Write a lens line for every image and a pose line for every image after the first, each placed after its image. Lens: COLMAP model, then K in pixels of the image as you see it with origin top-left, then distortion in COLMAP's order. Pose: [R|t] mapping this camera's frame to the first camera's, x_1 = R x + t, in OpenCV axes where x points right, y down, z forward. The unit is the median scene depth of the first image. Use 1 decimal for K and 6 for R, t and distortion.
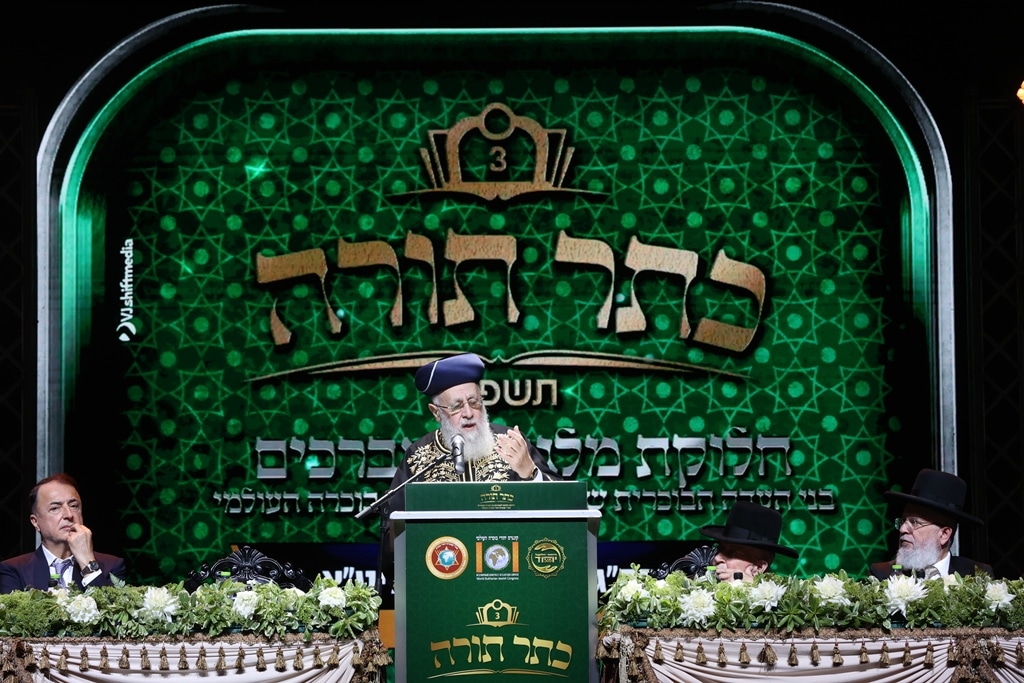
lens RADIAL K [[4680.5, 0, 510.9], [0, 4680.5, 342.2], [0, 0, 1]] dist [0.842348, 0.000000]
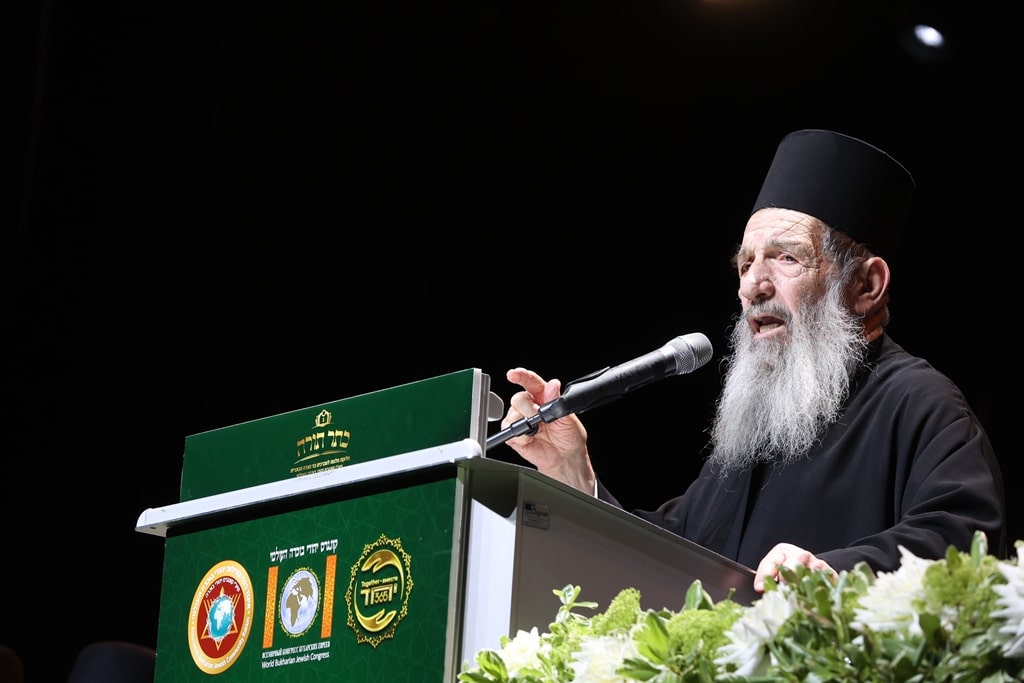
lens RADIAL K [[4484.8, 0, 511.4], [0, 4484.8, 341.7], [0, 0, 1]] dist [0.275696, 0.000000]
pose [[0.626124, -0.140278, -0.767001, 0.276626], [0.006702, 0.984615, -0.174607, 0.086804], [0.779695, 0.104185, 0.617431, 0.796355]]
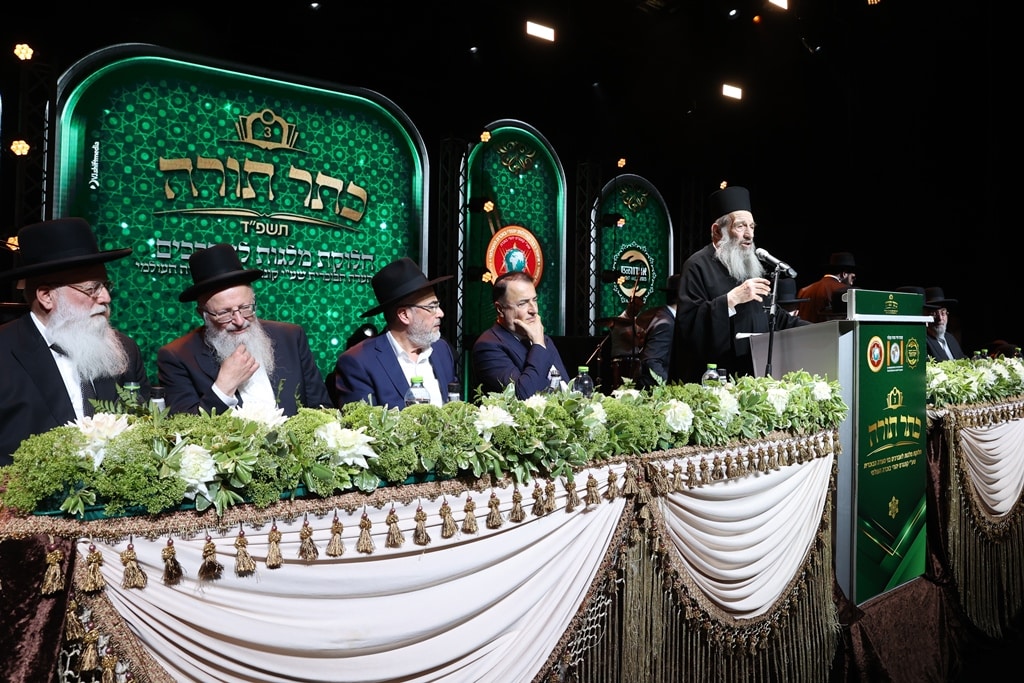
lens RADIAL K [[734.0, 0, 487.3], [0, 734.0, 297.0], [0, 0, 1]] dist [-0.043410, 0.017941]
pose [[0.790428, 0.034807, 0.611565, -0.205448], [-0.076047, 0.996237, 0.041588, 0.031348], [-0.607816, -0.079380, 0.790100, 0.915586]]
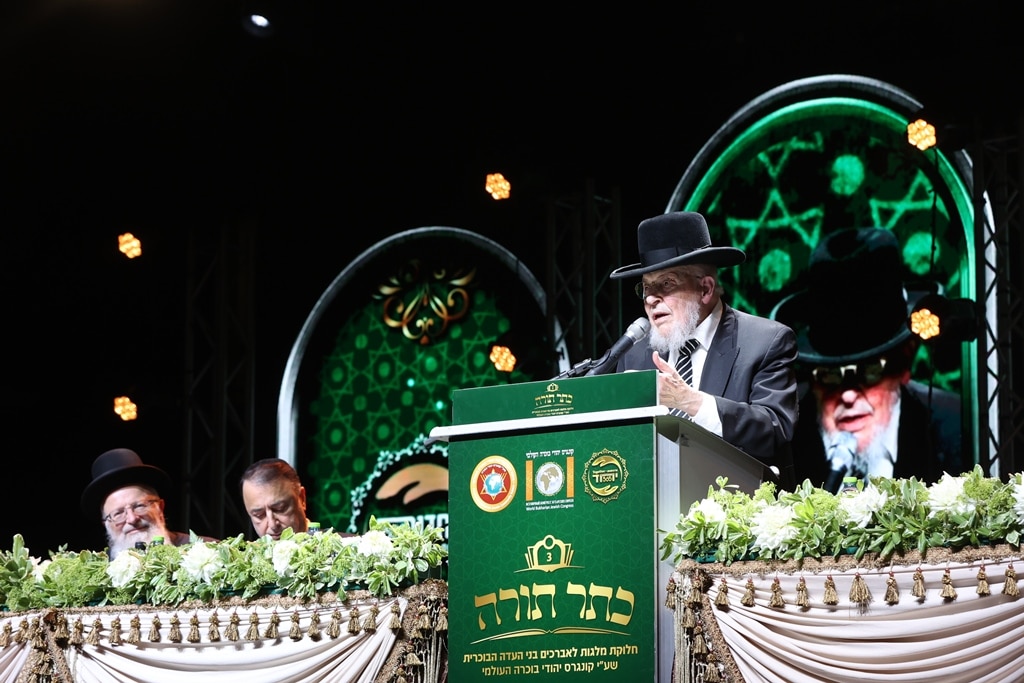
lens RADIAL K [[3226.8, 0, 513.0], [0, 3226.8, 341.8], [0, 0, 1]] dist [0.015807, 0.000000]
pose [[0.838054, -0.084306, -0.539035, 0.269715], [0.041807, 0.995007, -0.090623, 0.070348], [0.543984, 0.053411, 0.837394, 0.567594]]
